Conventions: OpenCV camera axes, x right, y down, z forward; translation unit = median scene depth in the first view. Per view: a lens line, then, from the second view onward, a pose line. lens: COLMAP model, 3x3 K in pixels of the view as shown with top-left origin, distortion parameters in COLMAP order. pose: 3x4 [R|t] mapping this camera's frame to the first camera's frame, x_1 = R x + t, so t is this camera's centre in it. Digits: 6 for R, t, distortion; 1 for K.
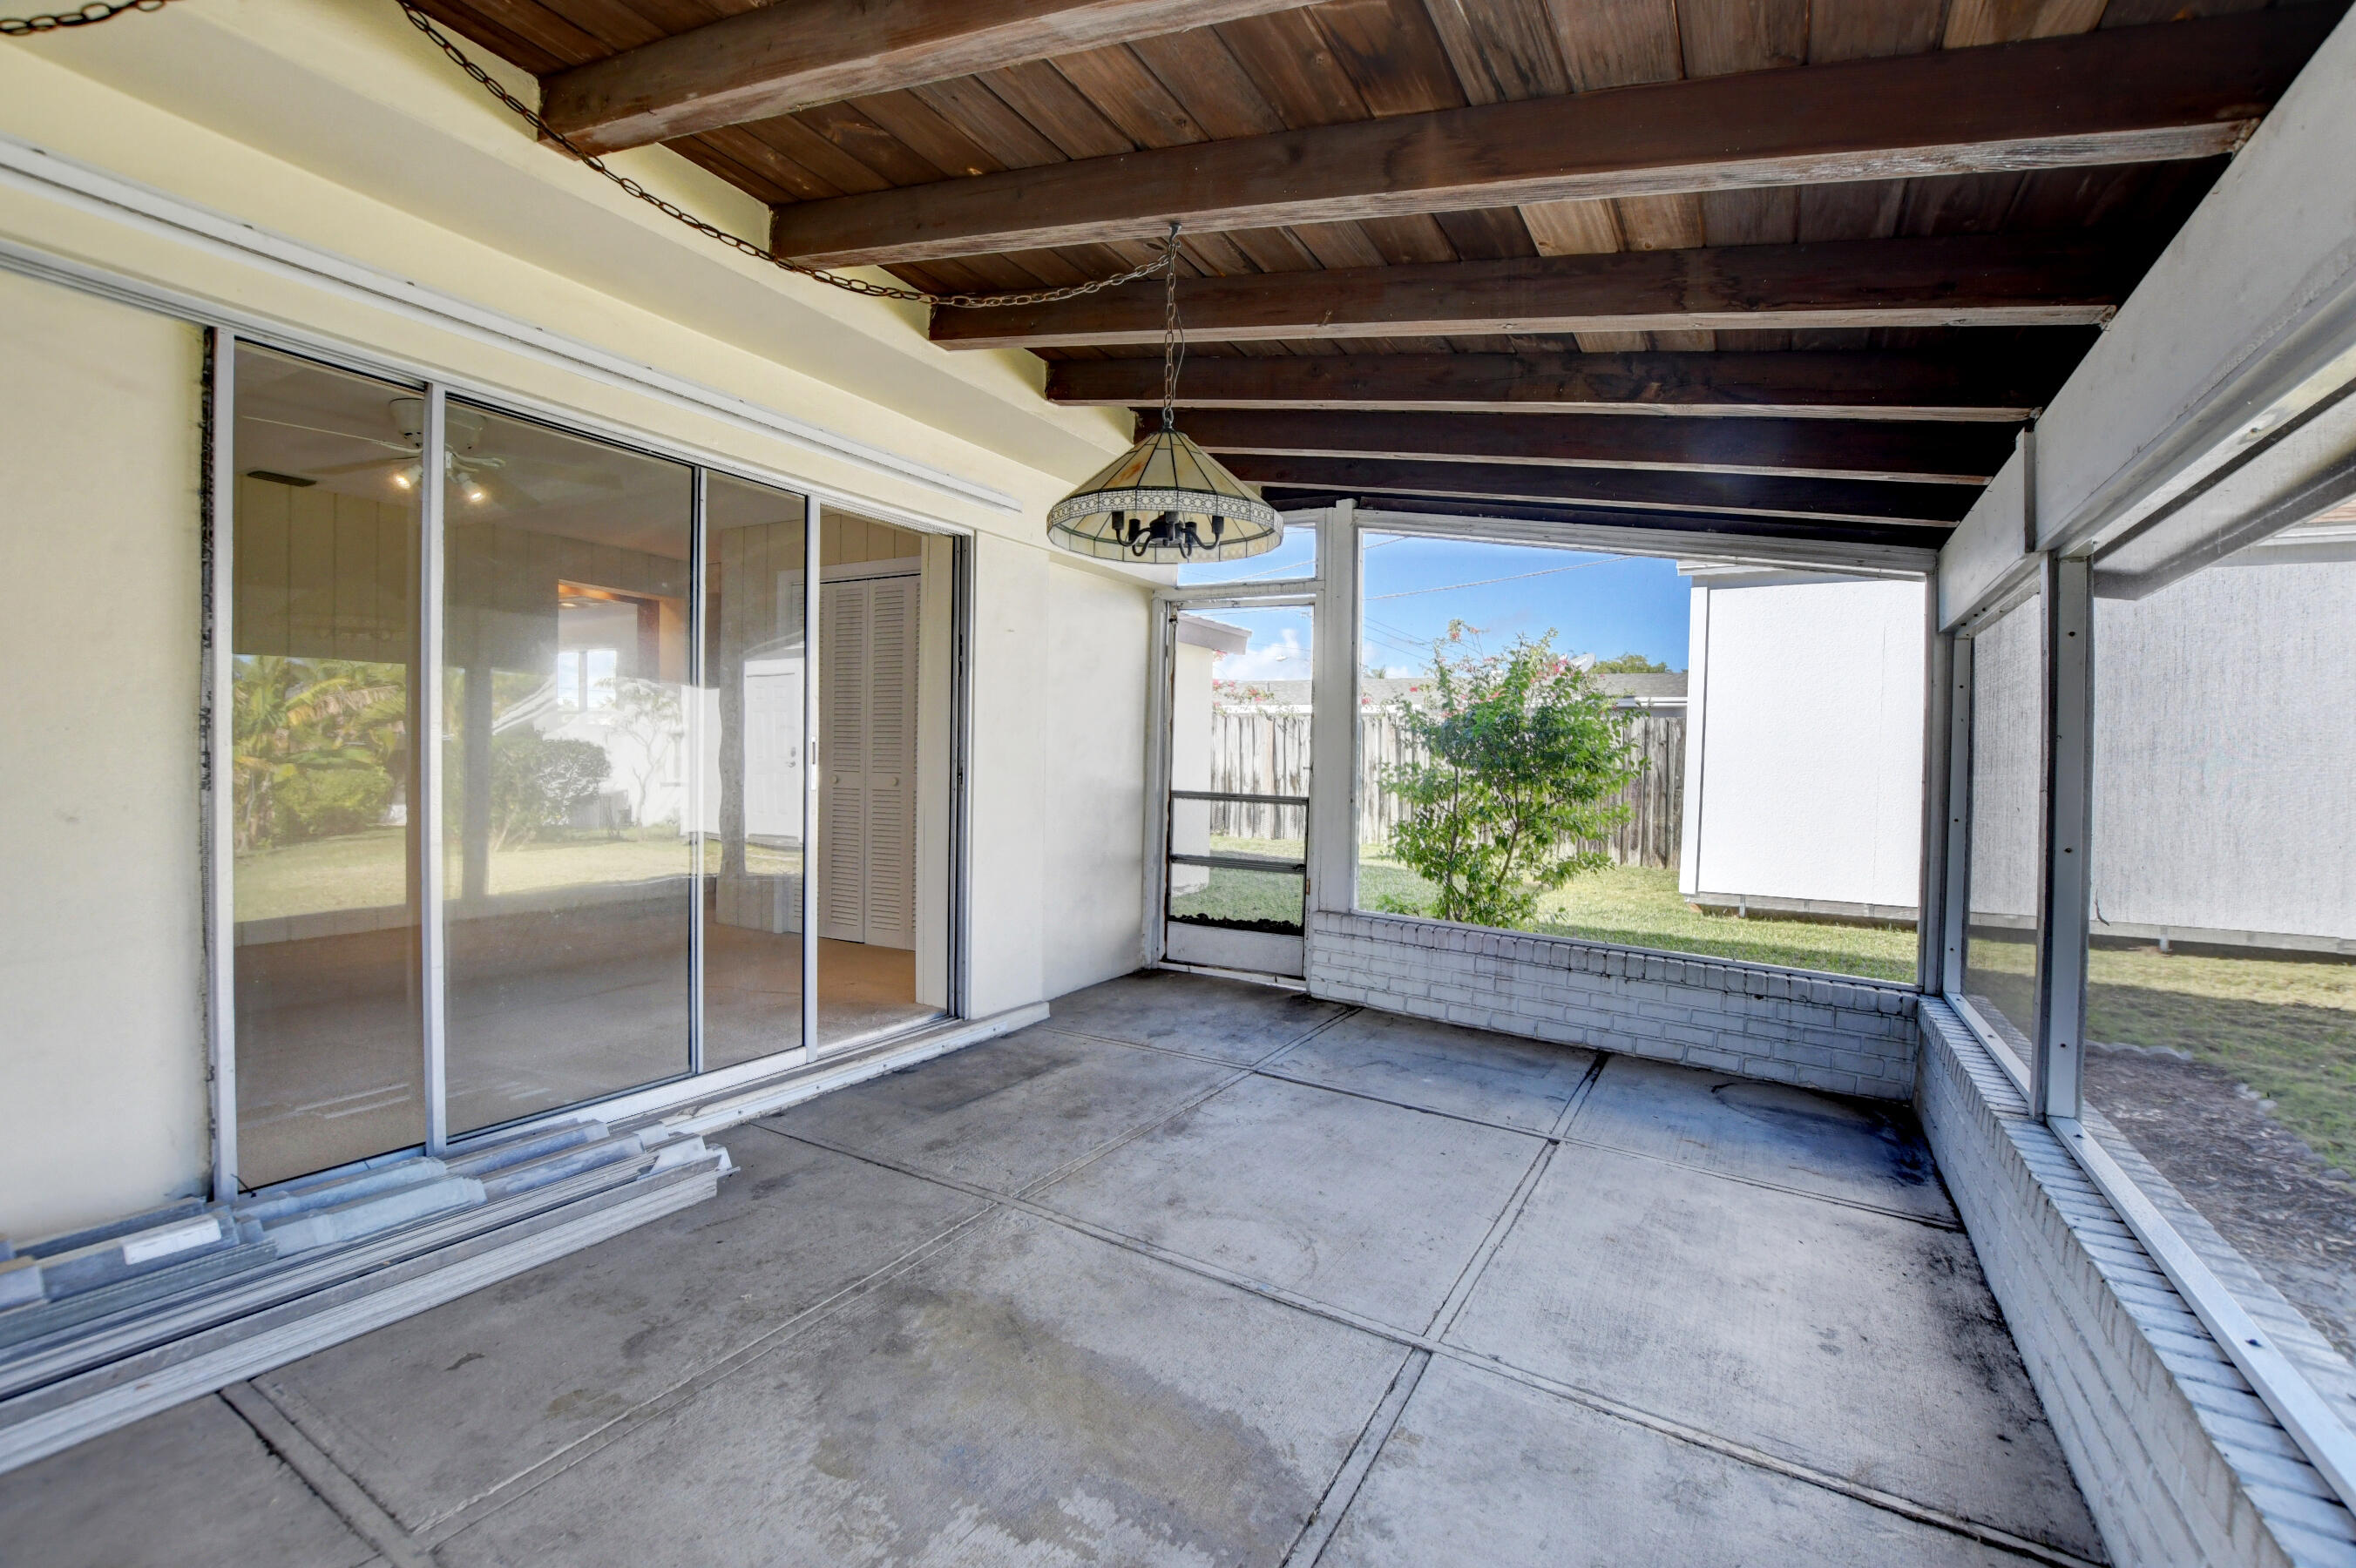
lens RADIAL K [[1029.5, 0, 1176.4], [0, 1029.5, 790.0], [0, 0, 1]] dist [-0.028695, 0.000392]
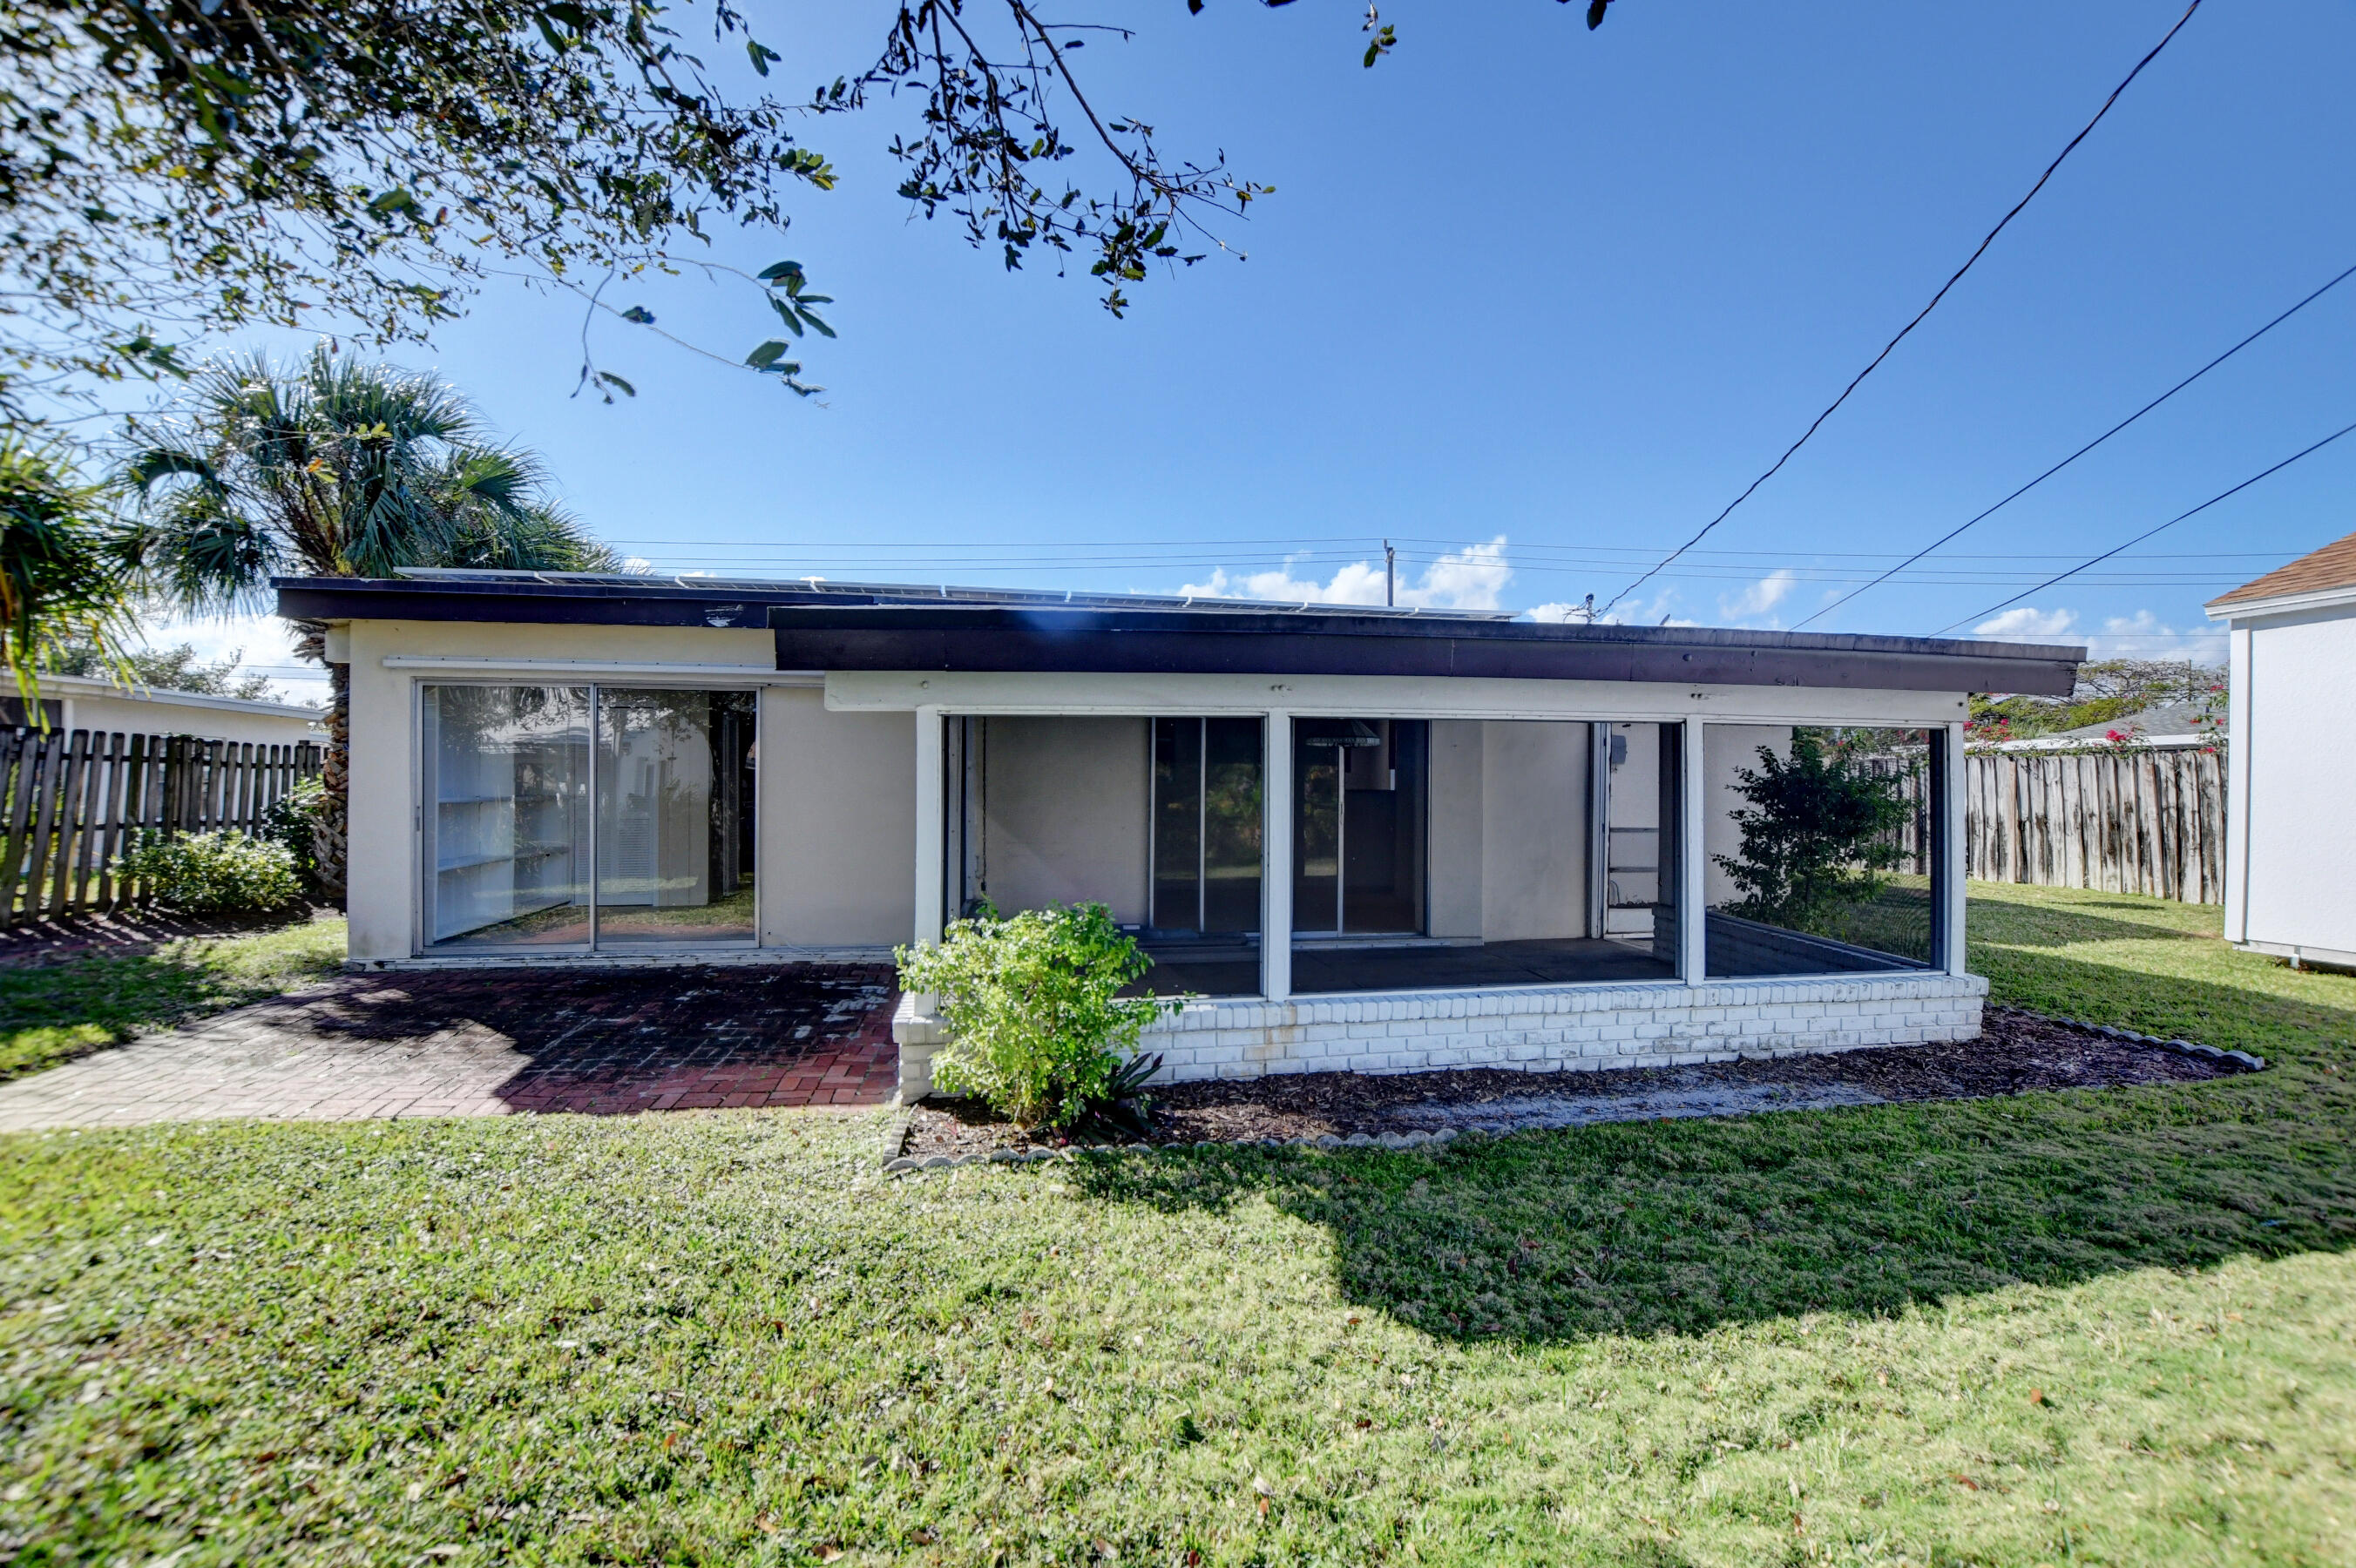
lens RADIAL K [[1029.5, 0, 1176.4], [0, 1029.5, 790.0], [0, 0, 1]] dist [-0.028695, 0.000392]
pose [[0.638466, -0.010556, -0.769578, 0.597493], [-0.017681, 0.999441, -0.028378, 0.001499], [0.769447, 0.031725, 0.637922, -0.398808]]
